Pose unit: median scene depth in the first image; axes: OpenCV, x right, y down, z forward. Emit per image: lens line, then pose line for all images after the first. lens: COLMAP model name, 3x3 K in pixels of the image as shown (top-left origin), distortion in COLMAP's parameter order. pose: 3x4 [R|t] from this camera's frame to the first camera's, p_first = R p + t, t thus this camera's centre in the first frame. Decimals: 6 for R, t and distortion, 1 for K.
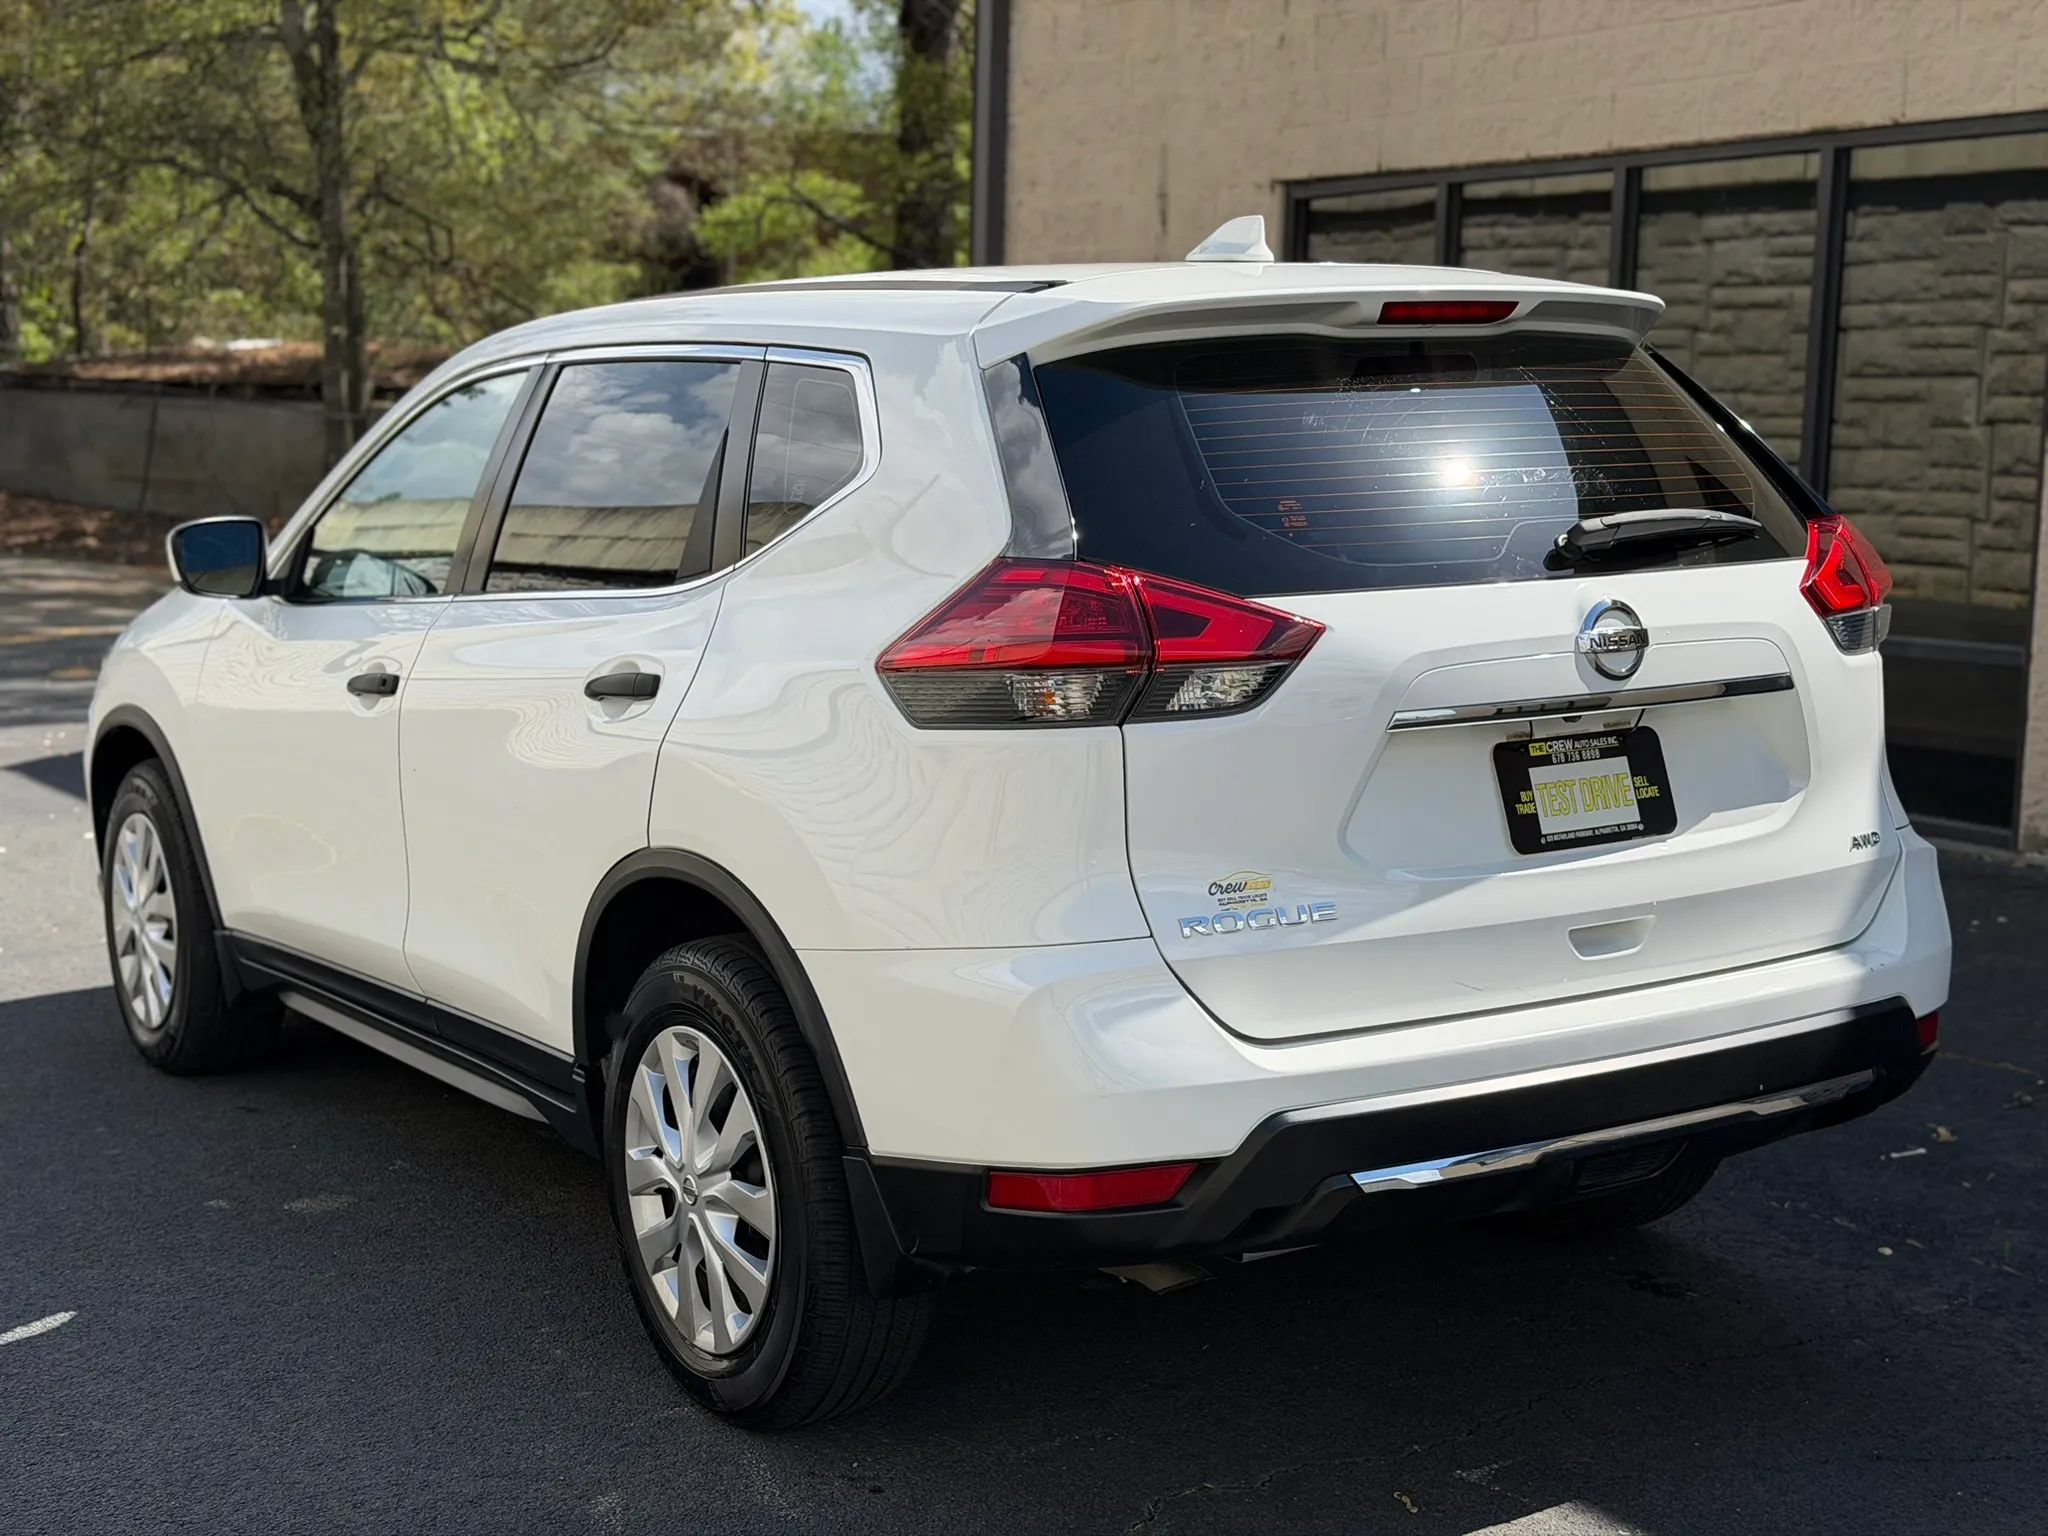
lens RADIAL K [[2868.9, 0, 1025.3], [0, 2868.9, 828.2], [0, 0, 1]] dist [0.107286, -0.106567]
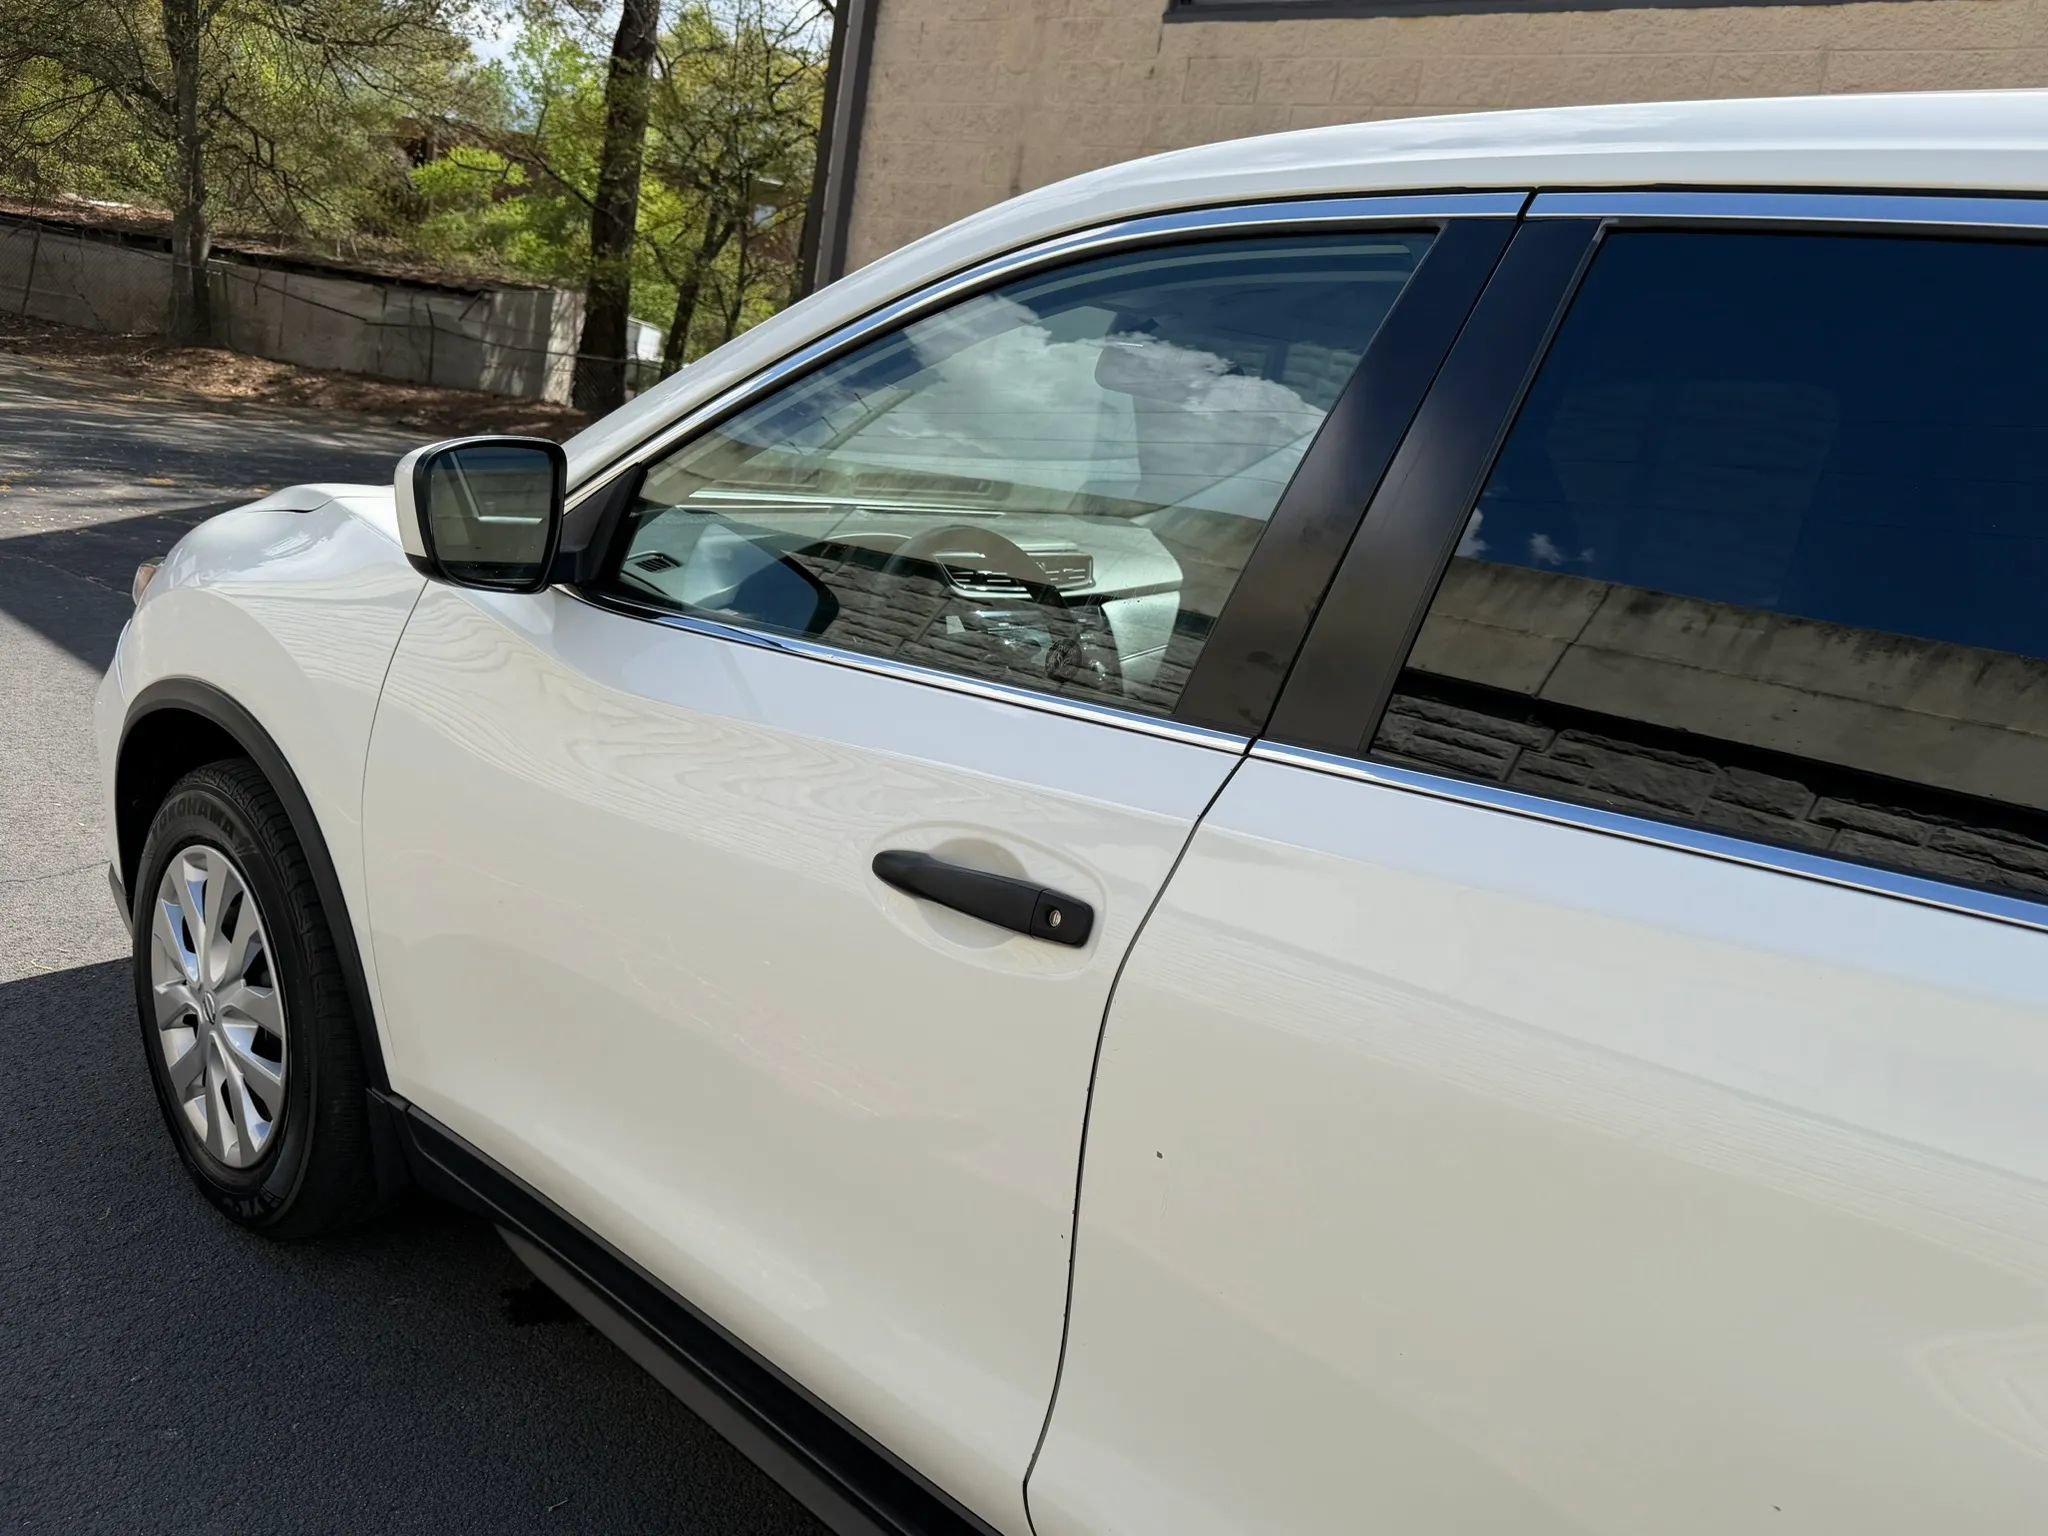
lens RADIAL K [[1545.0, 0, 1022.6], [0, 1545.0, 810.4], [0, 0, 1]] dist [0.005607, -0.029429]
pose [[0.954217, 0.061266, 0.292774, -0.354176], [-0.101976, 0.986792, 0.125867, -0.113049], [-0.281196, -0.149960, 0.947861, 0.938278]]
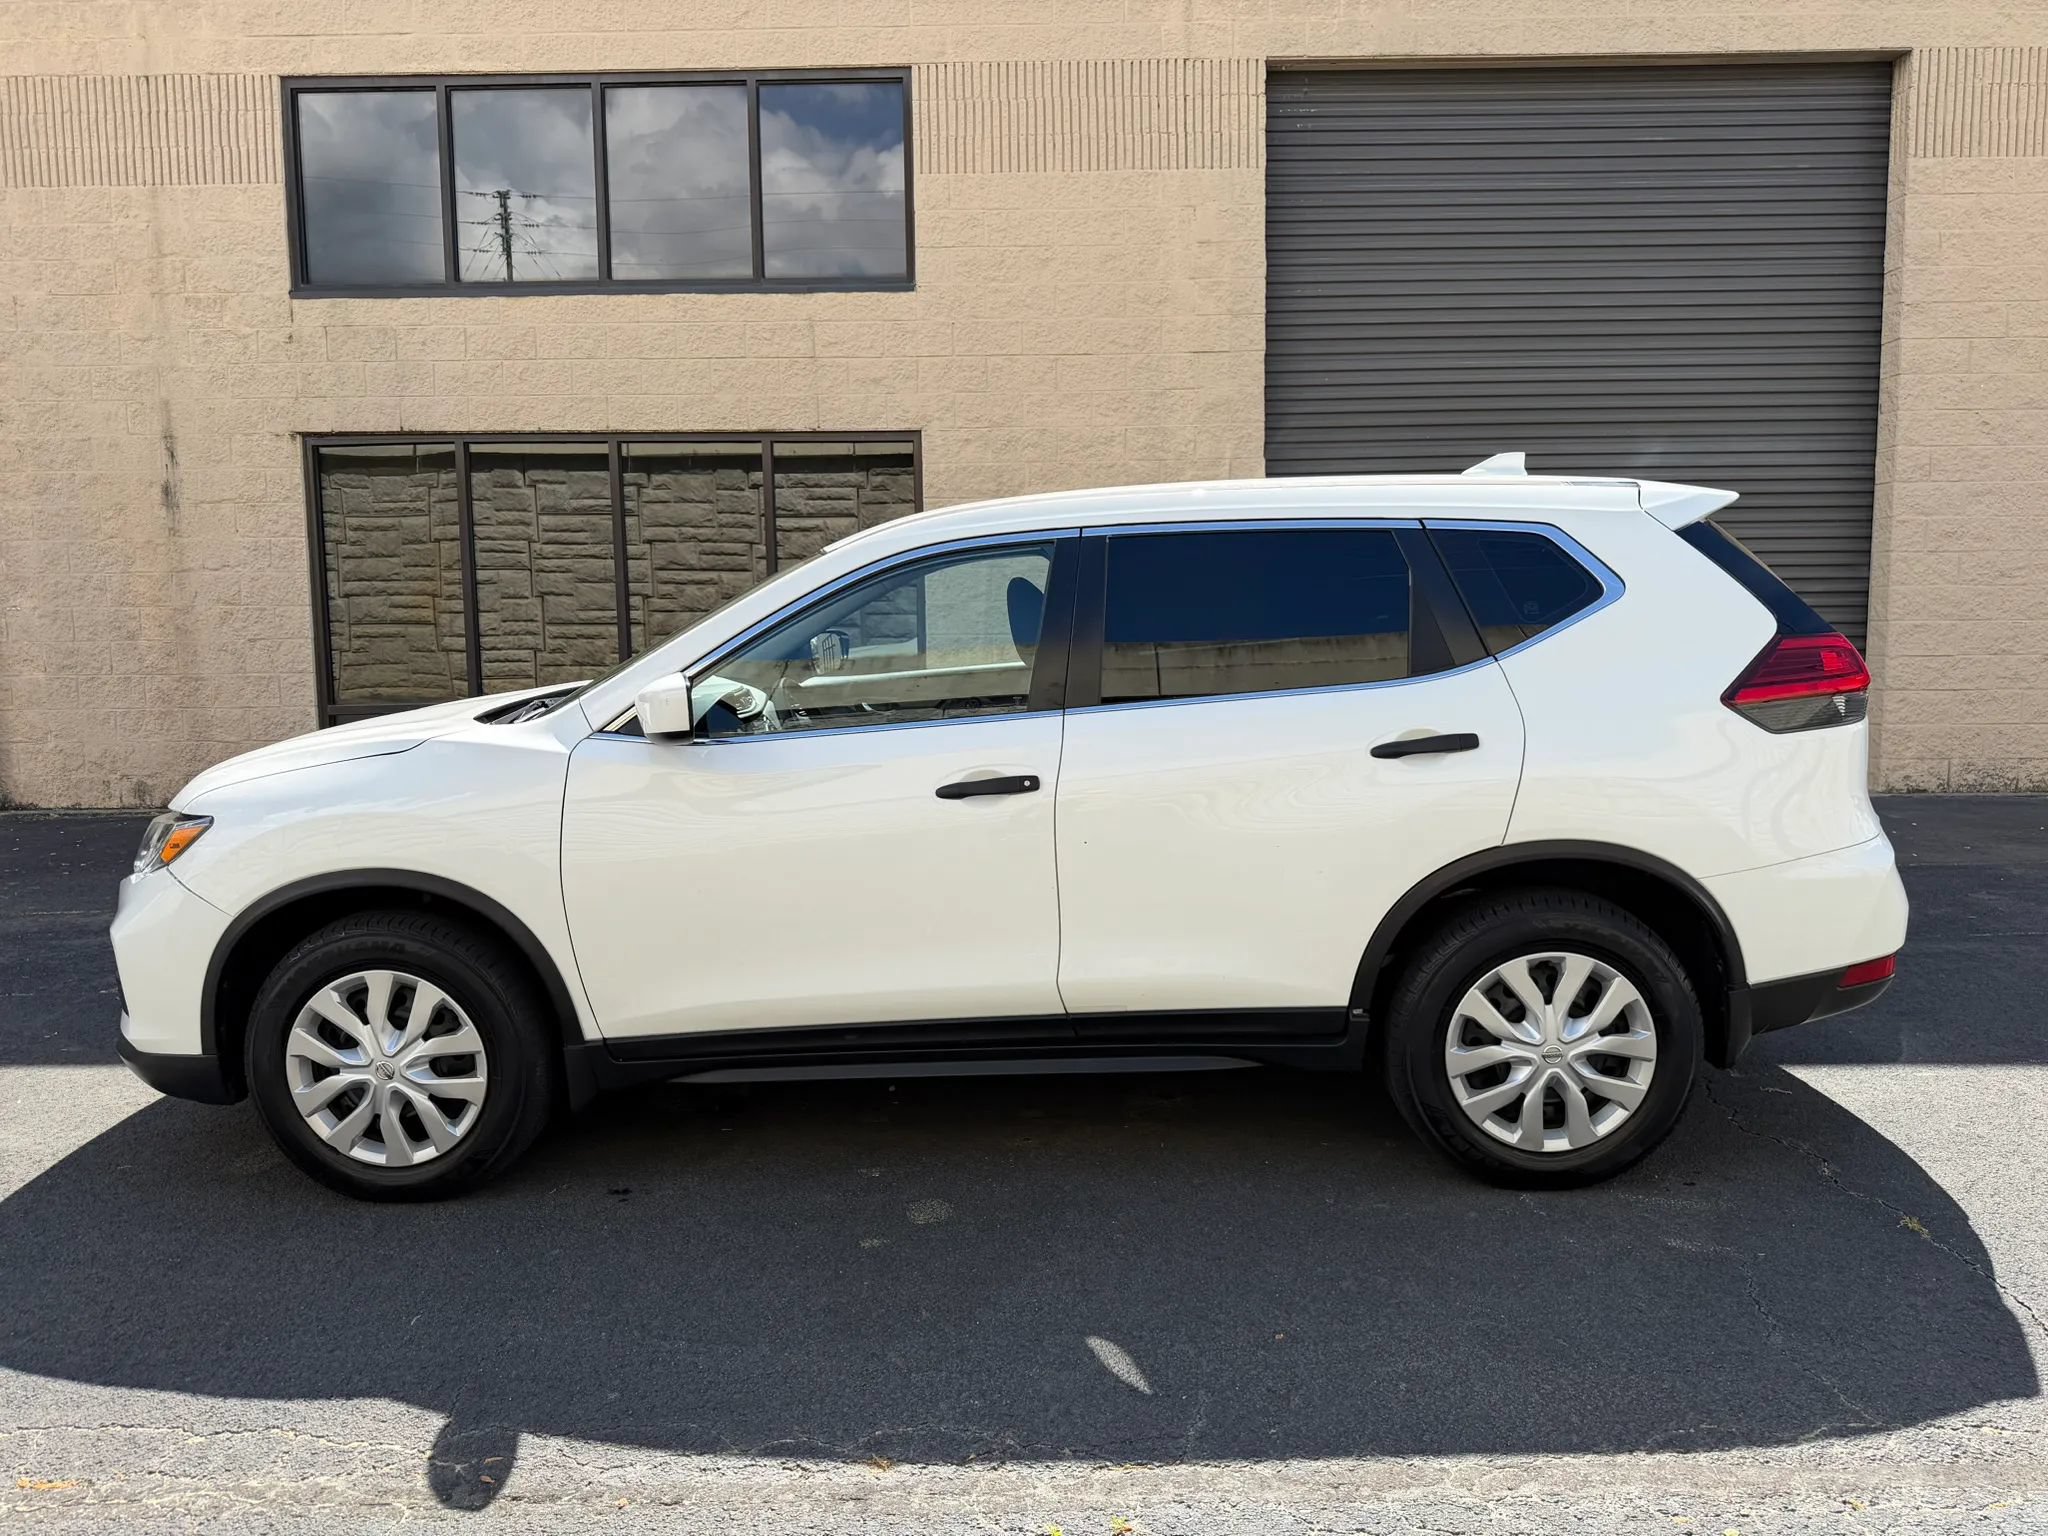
lens RADIAL K [[1423.5, 0, 1020.6], [0, 1423.5, 812.2], [0, 0, 1]] dist [0.058187, -0.070268]
pose [[0.564010, -0.143924, 0.813129, -0.884180], [0.137889, 0.987284, 0.079106, -0.105256], [-0.814174, 0.067505, 0.576683, 0.762682]]
